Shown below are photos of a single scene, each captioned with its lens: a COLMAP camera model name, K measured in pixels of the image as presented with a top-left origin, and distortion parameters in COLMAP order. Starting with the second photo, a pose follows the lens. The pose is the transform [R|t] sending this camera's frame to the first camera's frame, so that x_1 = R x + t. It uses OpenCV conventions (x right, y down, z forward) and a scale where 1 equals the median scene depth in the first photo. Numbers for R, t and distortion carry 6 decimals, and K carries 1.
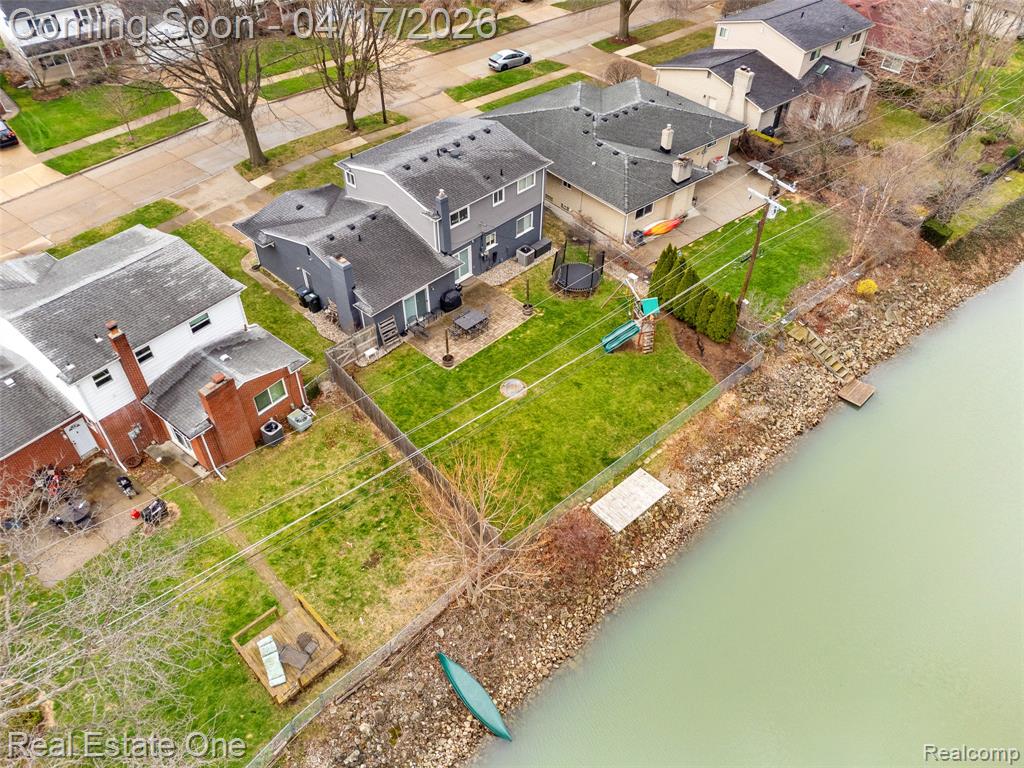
lens RADIAL K [[758.5, 0, 512.0], [0, 758.5, 384.0], [0, 0, 1]] dist [0.049148, -0.065654]
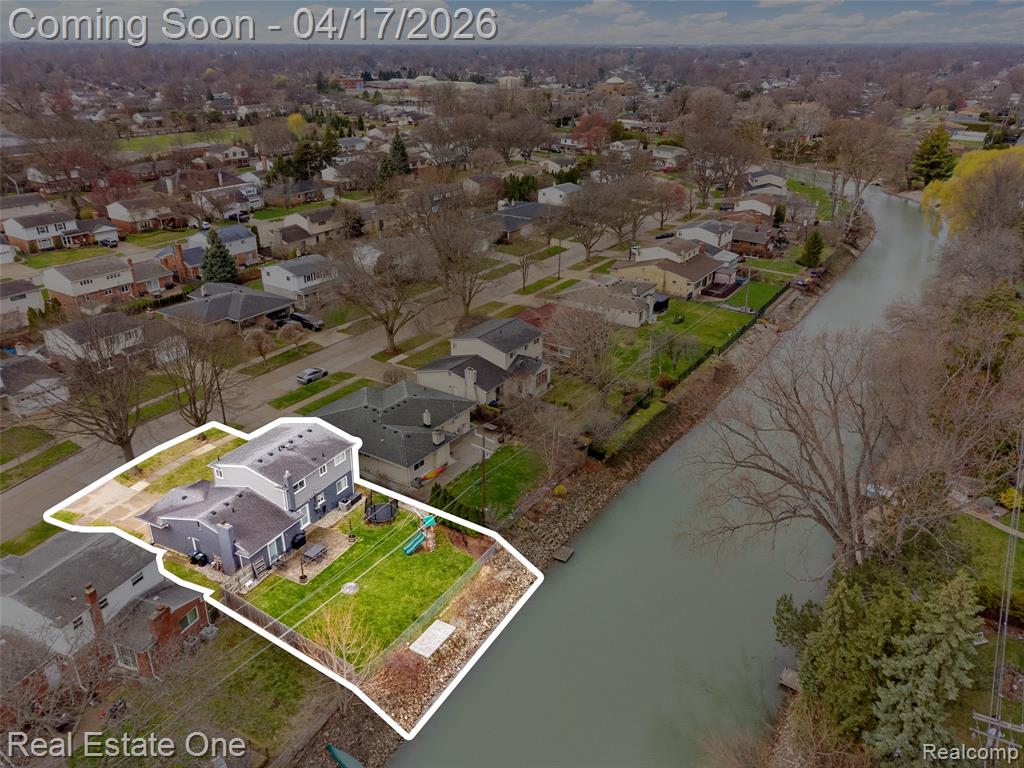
lens RADIAL K [[758.5, 0, 512.0], [0, 758.5, 384.0], [0, 0, 1]] dist [0.049148, -0.065654]
pose [[0.956877, -0.118207, 0.265355, -0.040807], [0.198793, 0.932531, -0.301443, 0.137268], [-0.211819, 0.341195, 0.915816, -0.572609]]
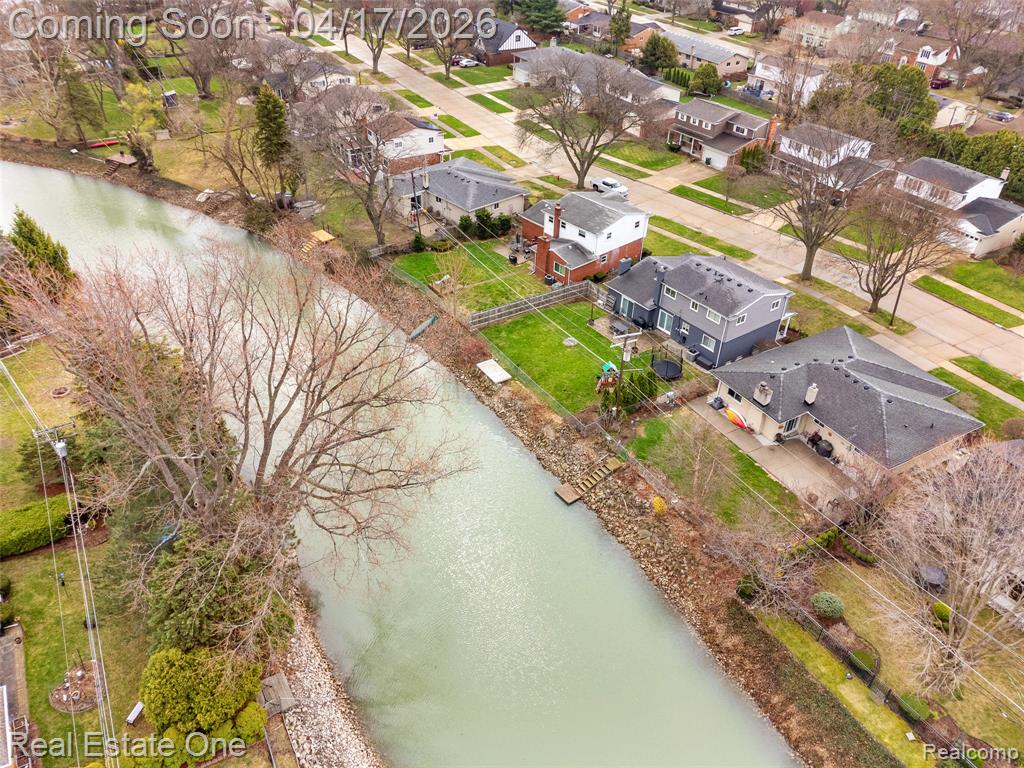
lens RADIAL K [[758.5, 0, 512.0], [0, 758.5, 384.0], [0, 0, 1]] dist [0.049148, -0.065654]
pose [[-0.170094, 0.563396, -0.808488, 1.450416], [-0.694278, 0.513721, 0.504053, -0.710441], [0.699318, 0.647052, 0.303772, 0.356835]]
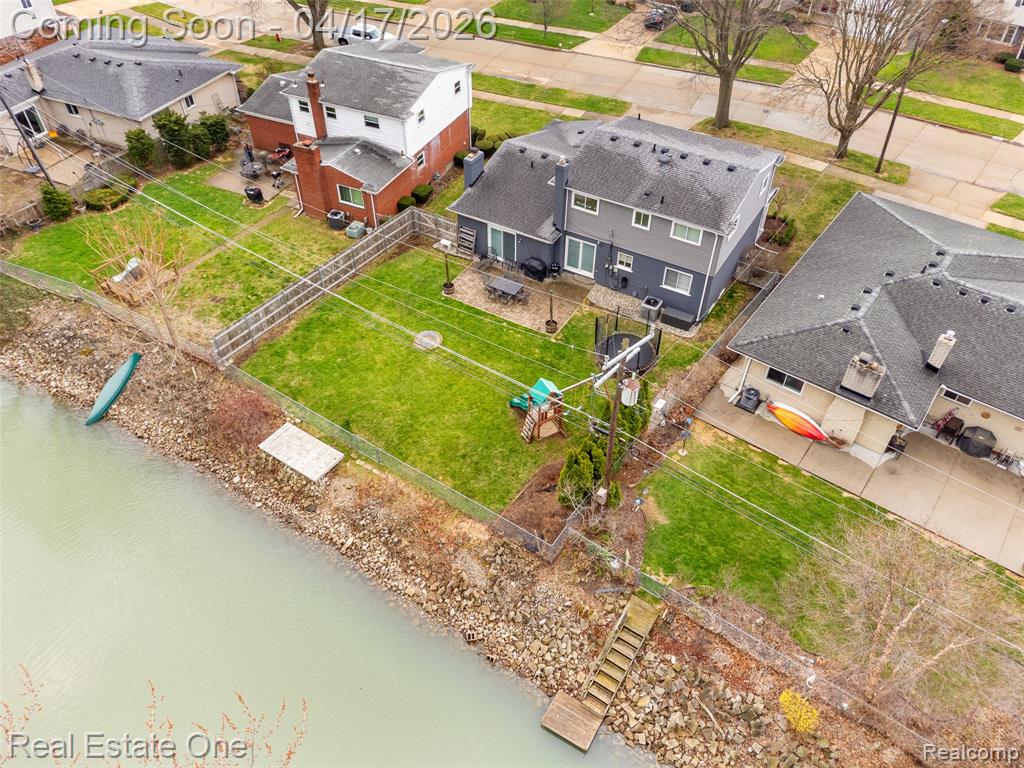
lens RADIAL K [[758.5, 0, 512.0], [0, 758.5, 384.0], [0, 0, 1]] dist [0.049148, -0.065654]
pose [[0.231569, 0.669864, -0.705449, 0.677456], [-0.668755, 0.636256, 0.384637, -0.363674], [0.706500, 0.382703, 0.595312, 0.469327]]
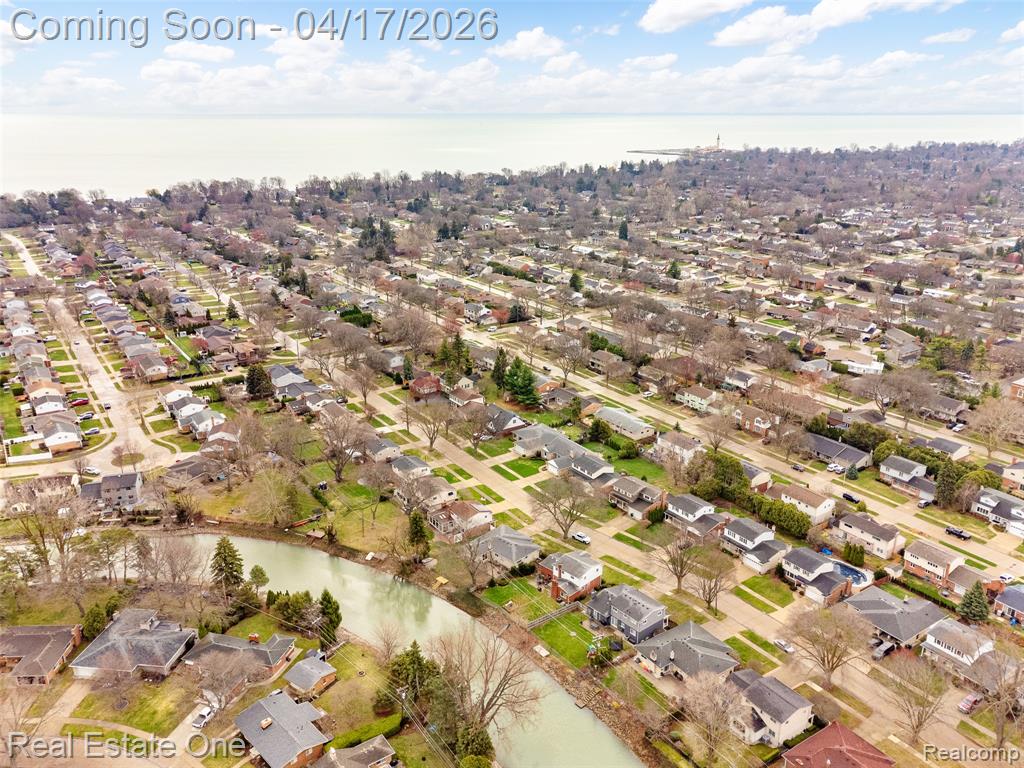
lens RADIAL K [[785.3, 0, 512.0], [0, 785.3, 384.0], [0, 0, 1]] dist [0.088057, -0.246542]
pose [[-0.101992, 0.314504, -0.943761, 3.373602], [-0.683013, 0.667612, 0.296291, -1.792227], [0.723251, 0.674820, 0.146719, -0.742655]]
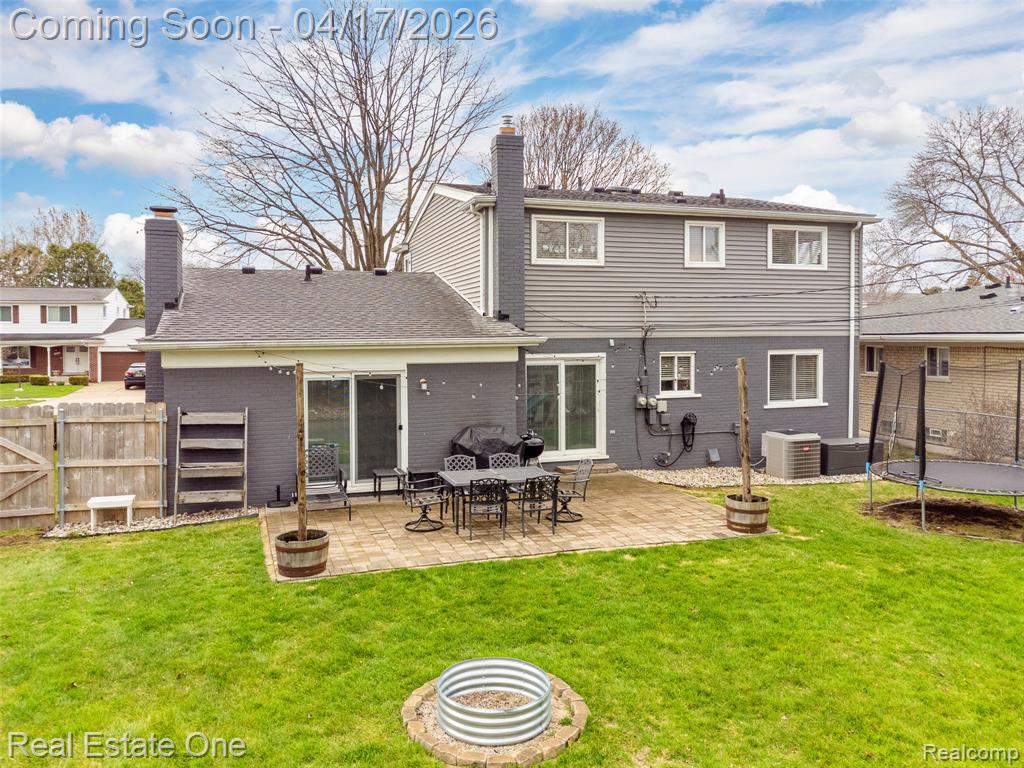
lens RADIAL K [[843.9, 0, 517.2], [0, 843.9, 320.0], [0, 0, 1]] dist [0.037693, -0.008107]
pose [[0.899192, -0.007163, -0.437495, 0.078578], [-0.296397, 0.725548, -0.621070, 0.056314], [0.321872, 0.688134, 0.650285, 0.743845]]
